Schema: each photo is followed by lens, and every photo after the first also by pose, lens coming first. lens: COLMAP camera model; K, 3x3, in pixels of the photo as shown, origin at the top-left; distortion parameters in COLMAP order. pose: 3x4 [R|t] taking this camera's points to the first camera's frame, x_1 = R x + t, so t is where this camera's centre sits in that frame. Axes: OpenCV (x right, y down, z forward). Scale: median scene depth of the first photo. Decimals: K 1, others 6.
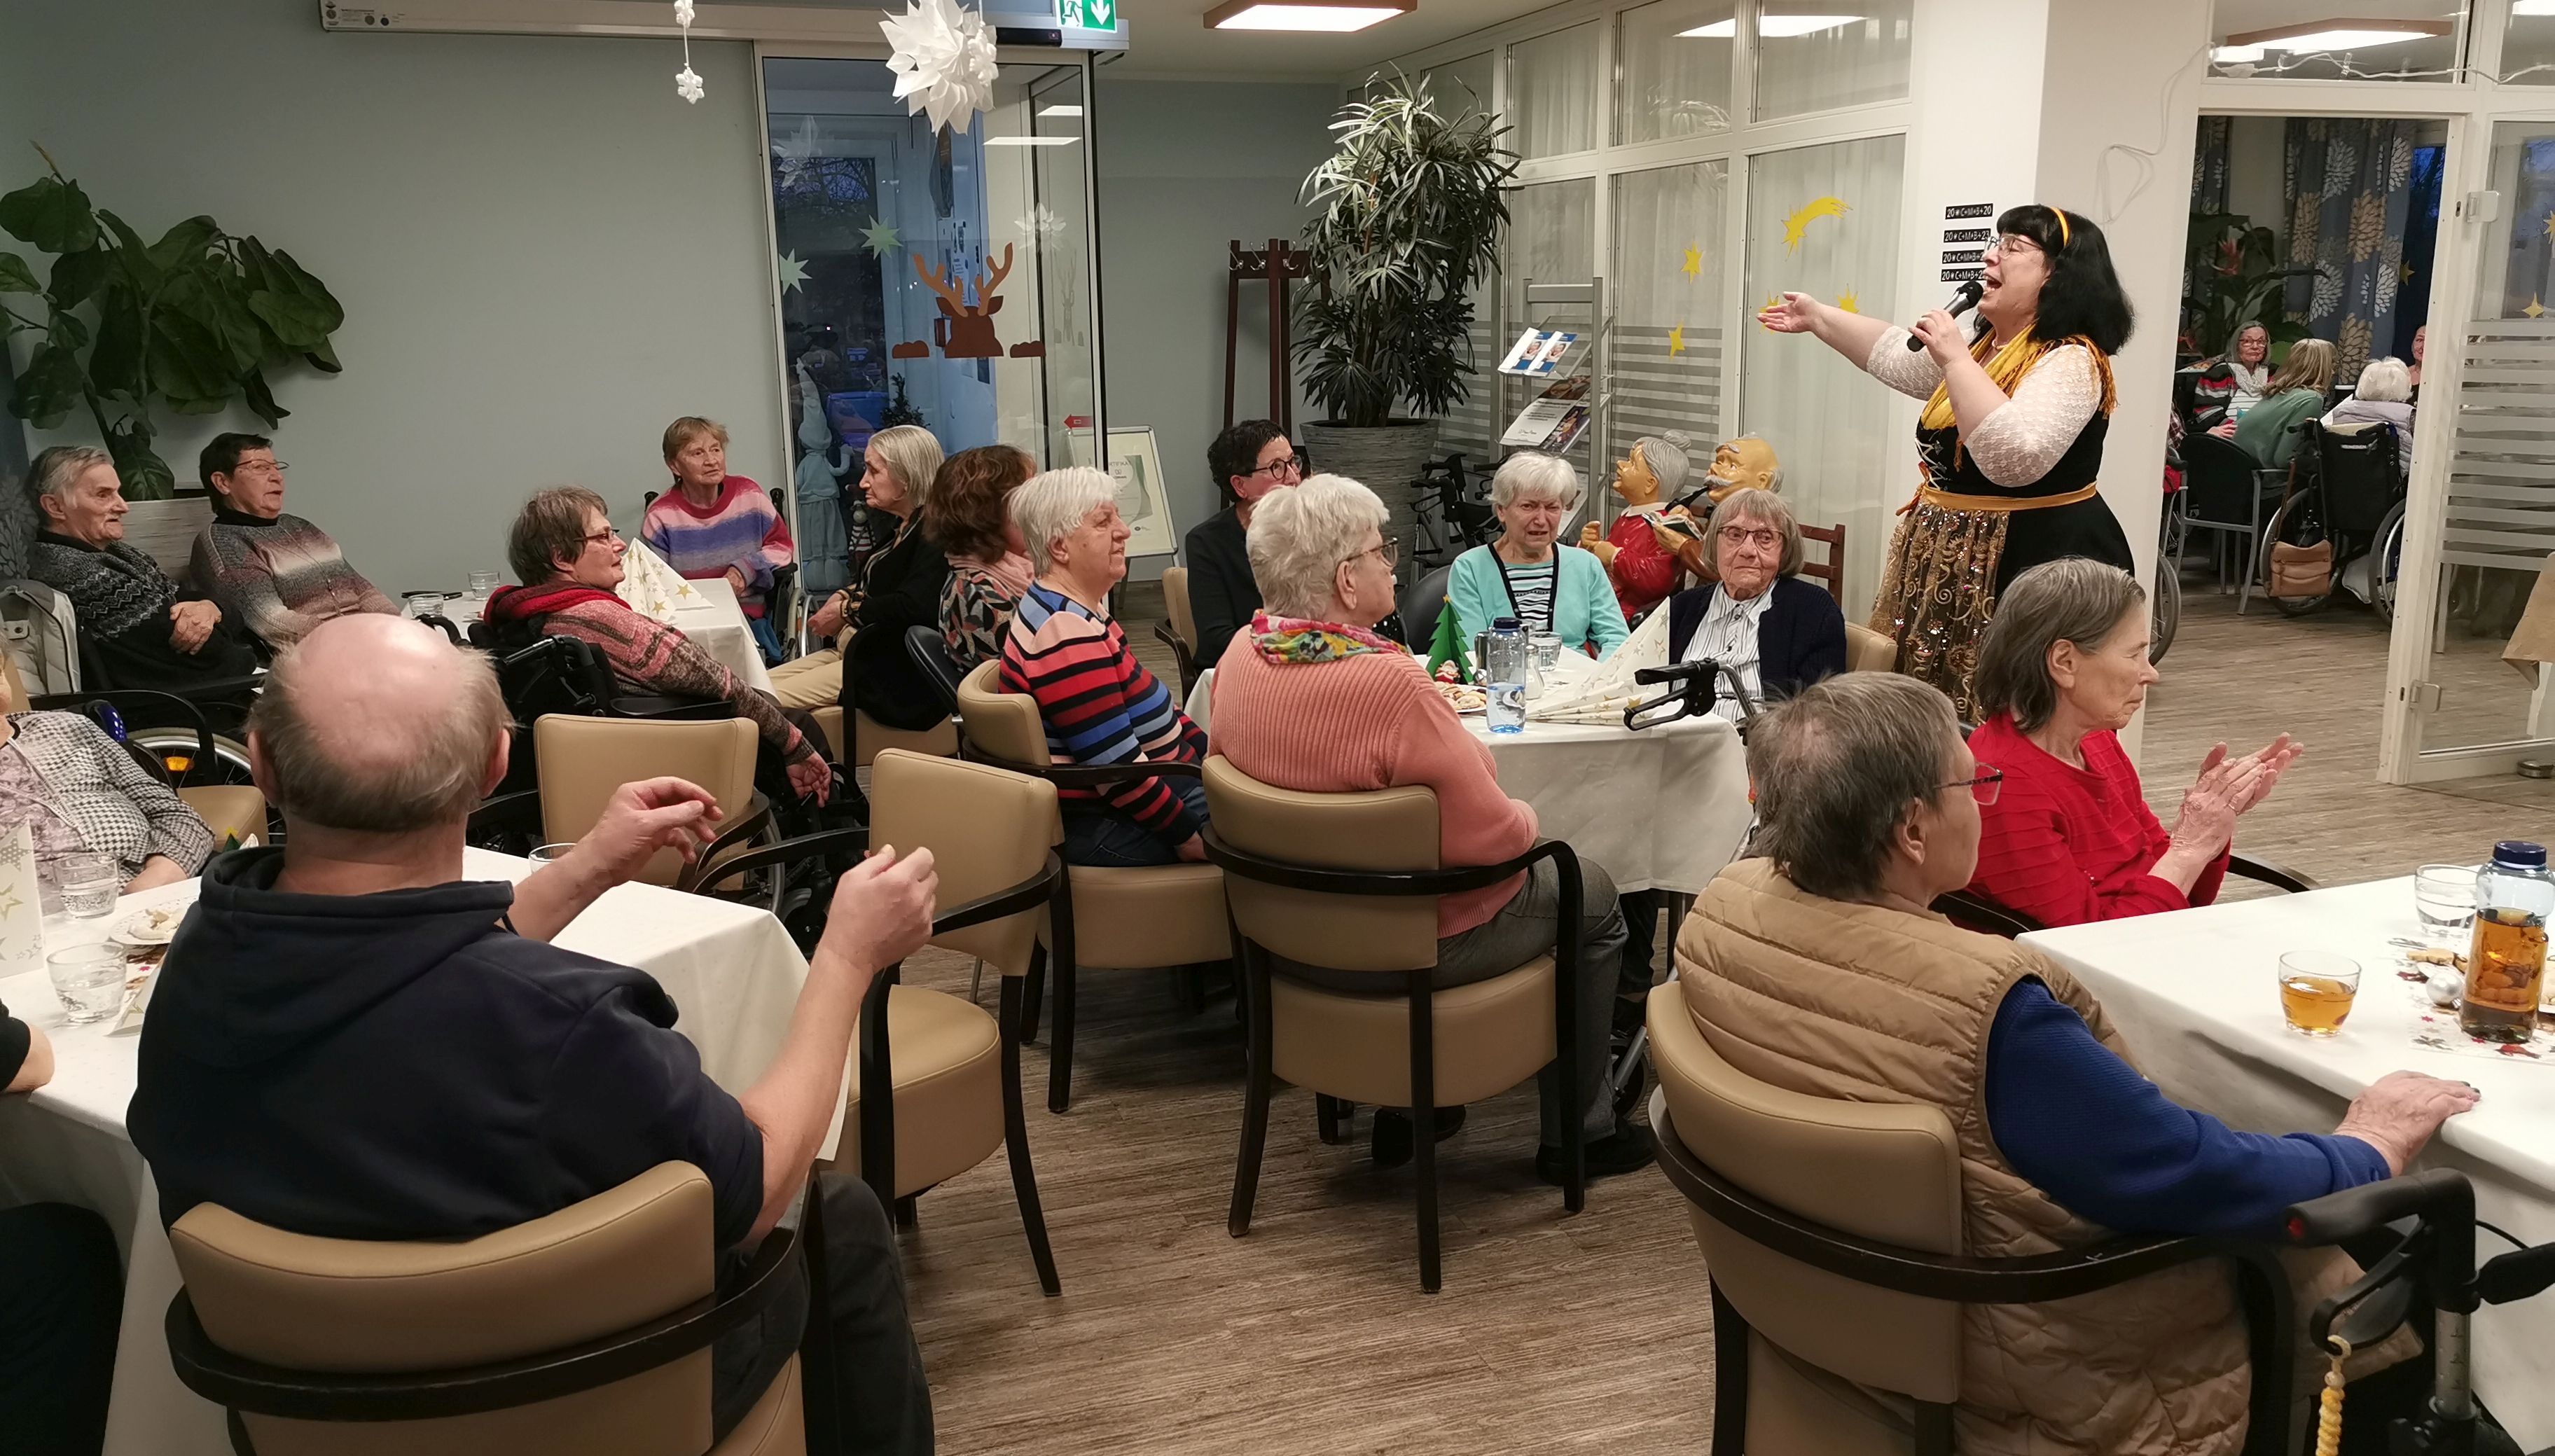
lens RADIAL K [[1950.6, 0, 1277.5], [0, 1950.6, 728.0], [0, 0, 1]] dist [0.063958, -0.058341]
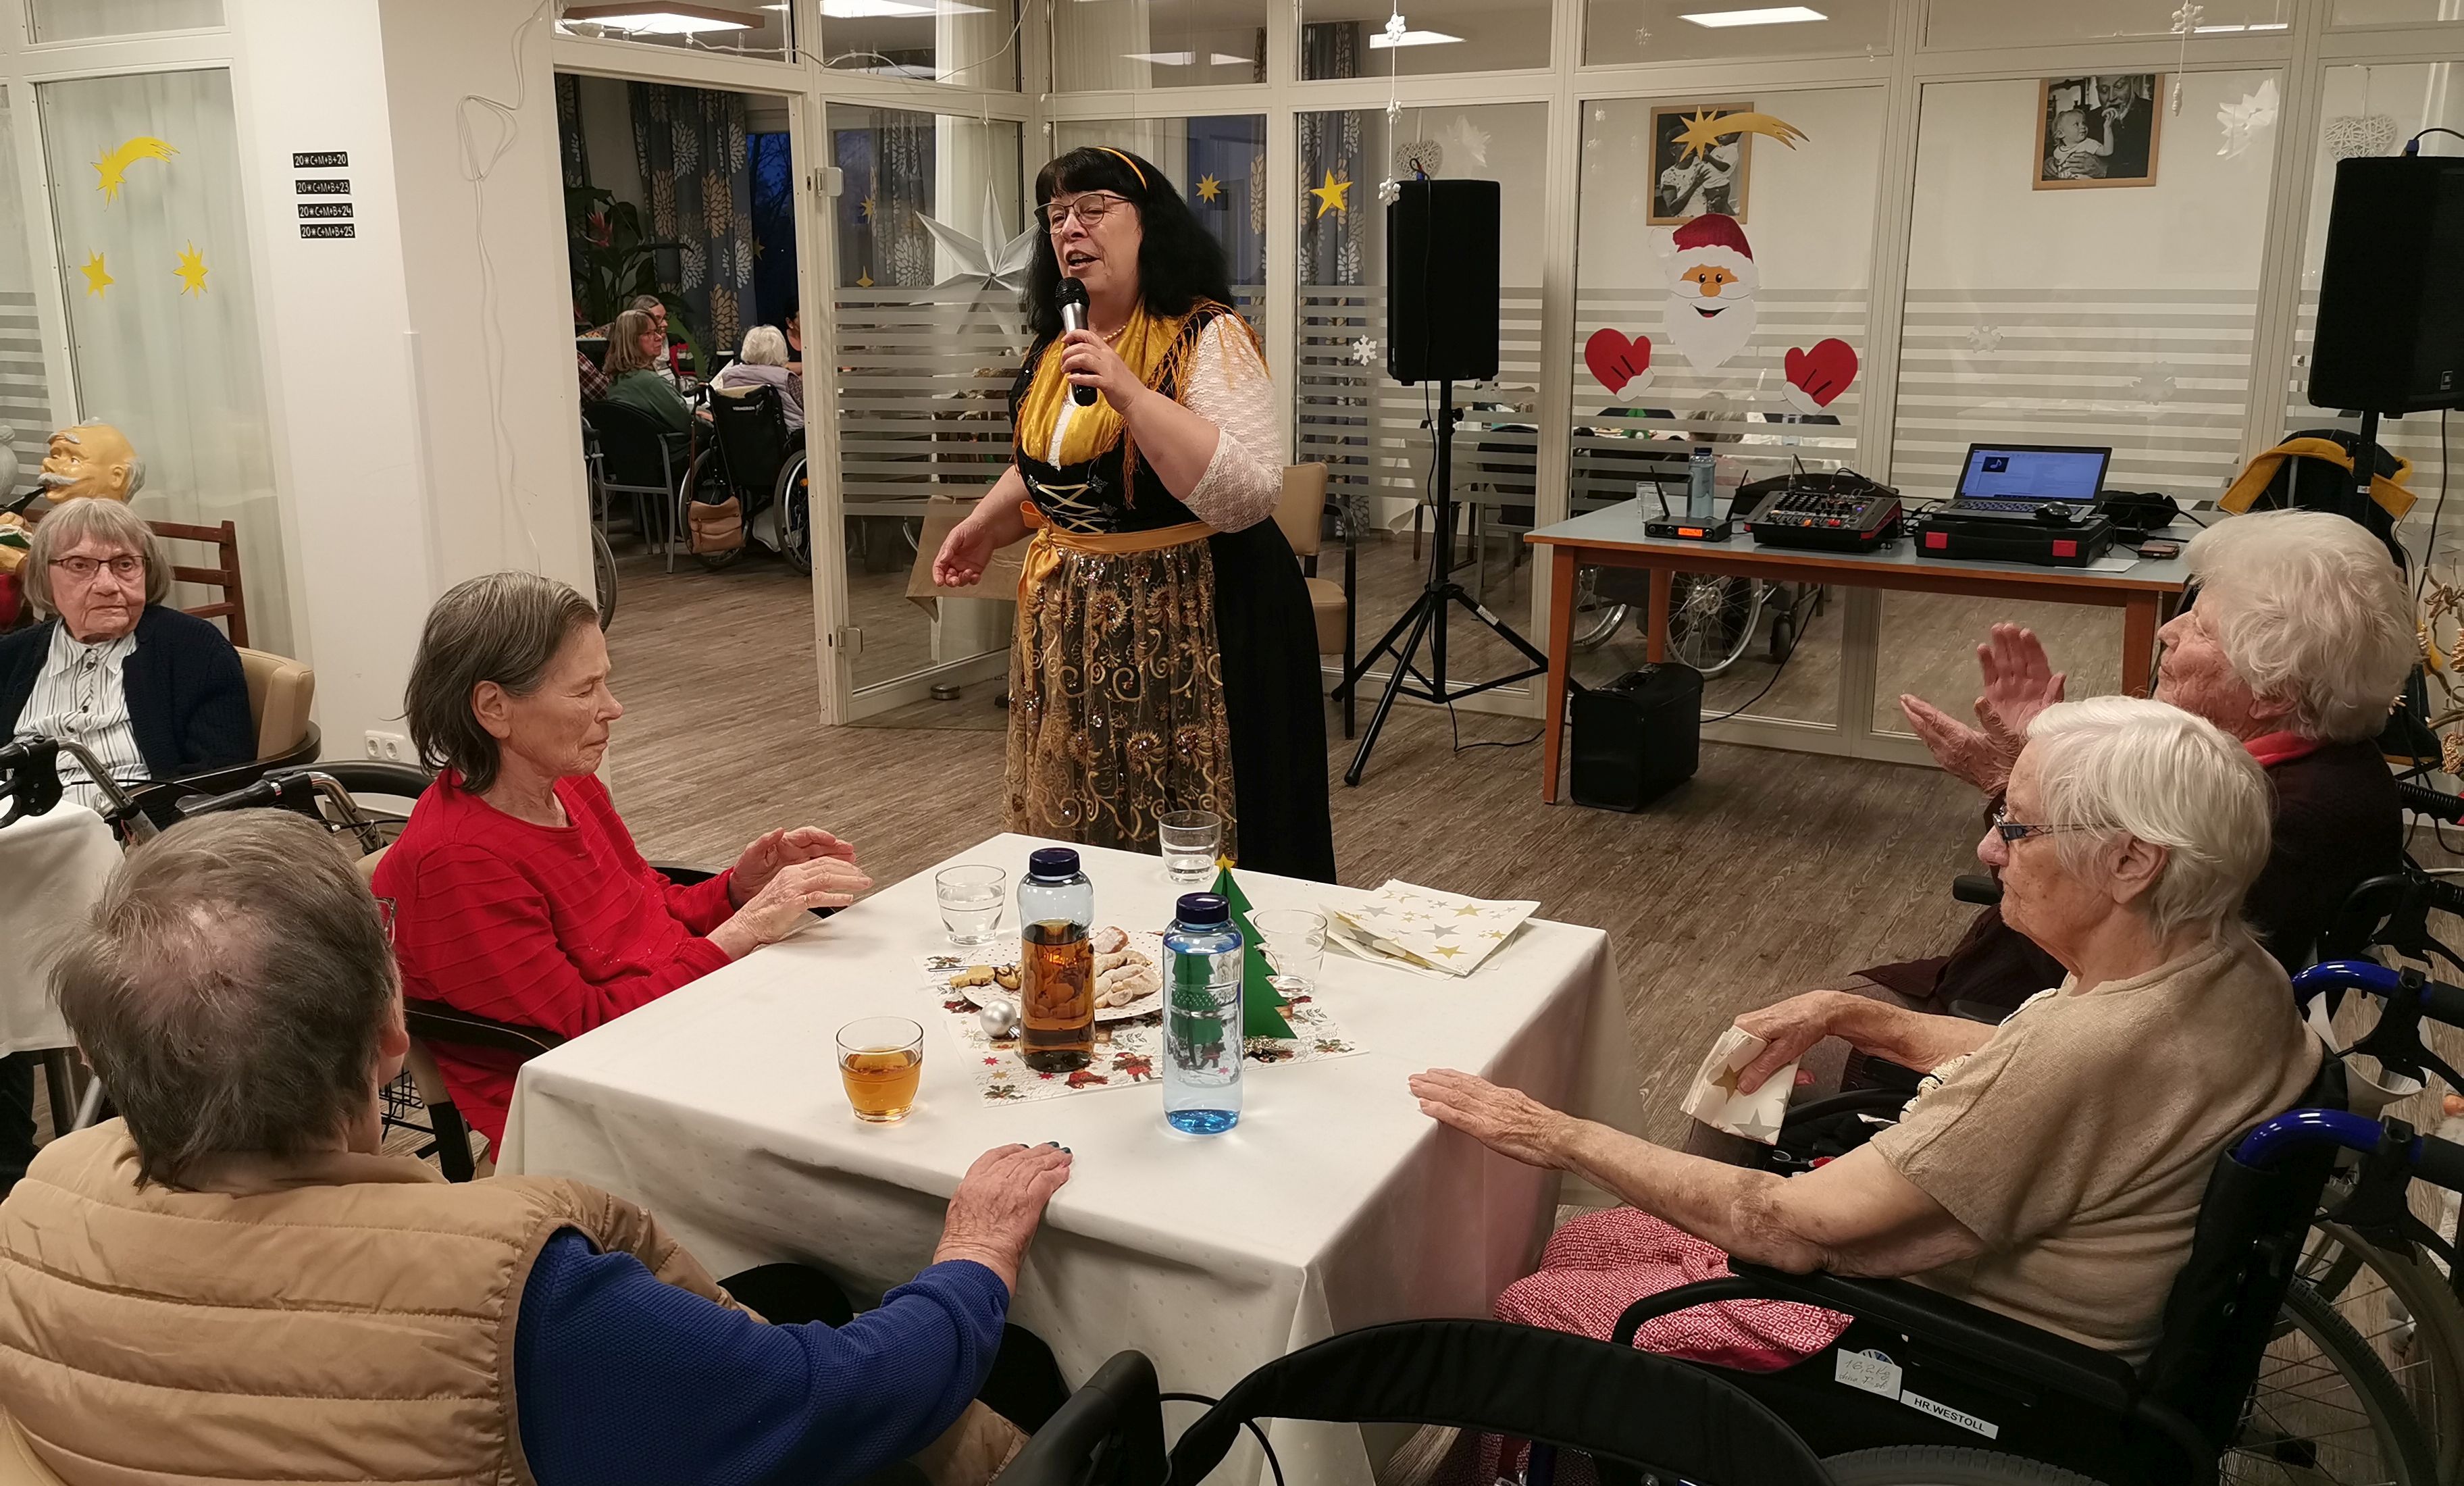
lens RADIAL K [[1950.1, 0, 1303.9], [0, 1950.1, 685.3], [0, 0, 1]] dist [0.044108, -0.080751]
pose [[0.713928, -0.136379, 0.686810, 0.055466], [0.139758, 0.988867, 0.051082, -0.024531], [-0.686130, 0.059518, 0.725040, 0.140900]]
